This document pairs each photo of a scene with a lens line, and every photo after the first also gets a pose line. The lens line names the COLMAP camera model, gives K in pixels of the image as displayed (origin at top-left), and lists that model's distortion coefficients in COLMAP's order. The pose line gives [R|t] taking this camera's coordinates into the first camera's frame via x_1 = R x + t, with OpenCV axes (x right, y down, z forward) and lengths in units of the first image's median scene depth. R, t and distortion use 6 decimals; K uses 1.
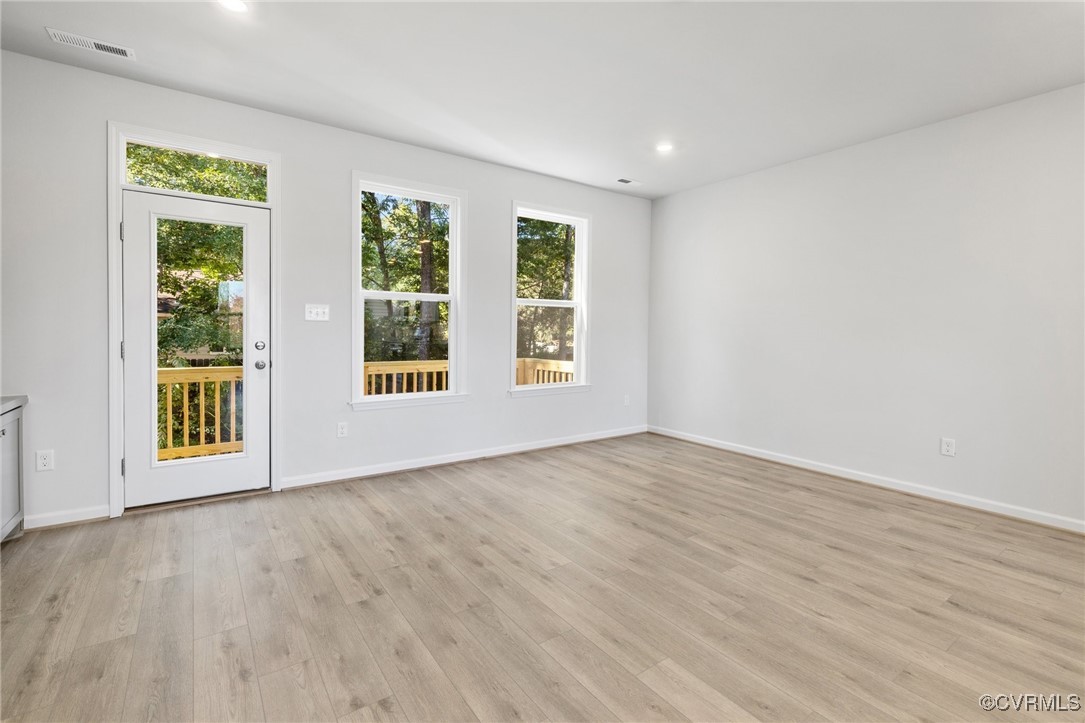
lens RADIAL K [[489.7, 0, 540.0], [0, 489.7, 337.9], [0, 0, 1]] dist [0.001488, 0.000433]
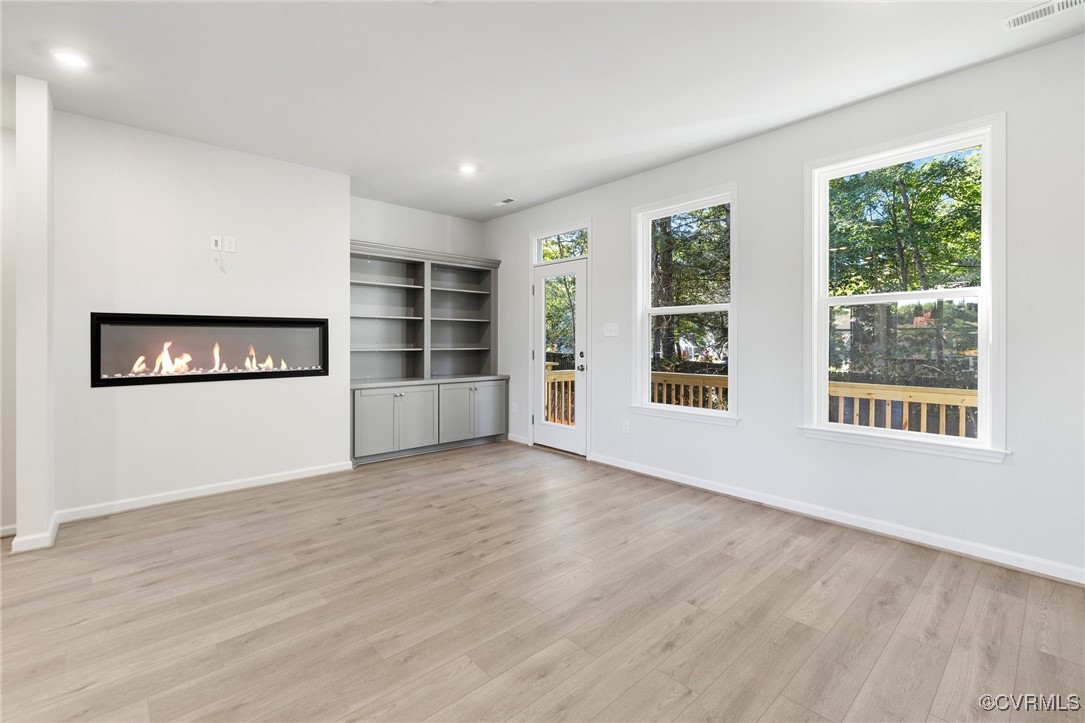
lens RADIAL K [[473.0, 0, 536.6], [0, 473.0, 343.3], [0, 0, 1]] dist [-0.003092, 0.000231]
pose [[0.117379, -0.006731, -0.993064, 1.004741], [-0.016558, 0.999825, -0.008734, -0.003765], [0.992949, 0.017468, 0.117247, 0.908869]]
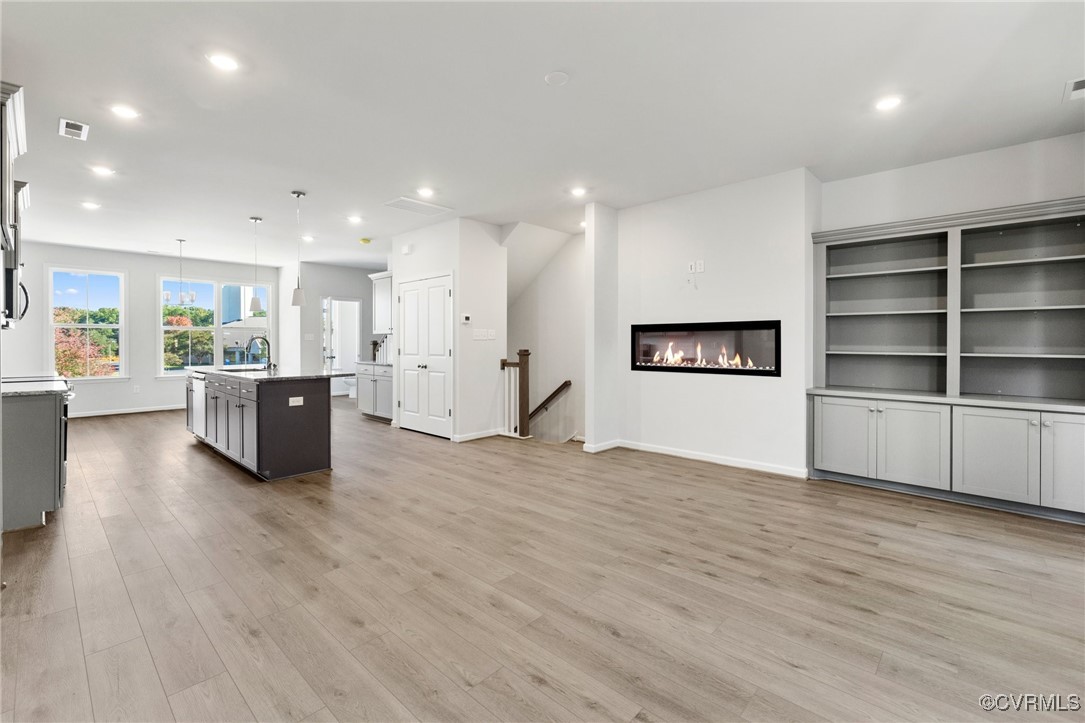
lens RADIAL K [[473.0, 0, 536.6], [0, 473.0, 343.3], [0, 0, 1]] dist [-0.003092, 0.000231]
pose [[-0.979645, -0.011194, -0.200424, 0.480687], [-0.015477, 0.999684, 0.019812, -0.028968], [0.200139, 0.022510, -0.979509, 1.778647]]
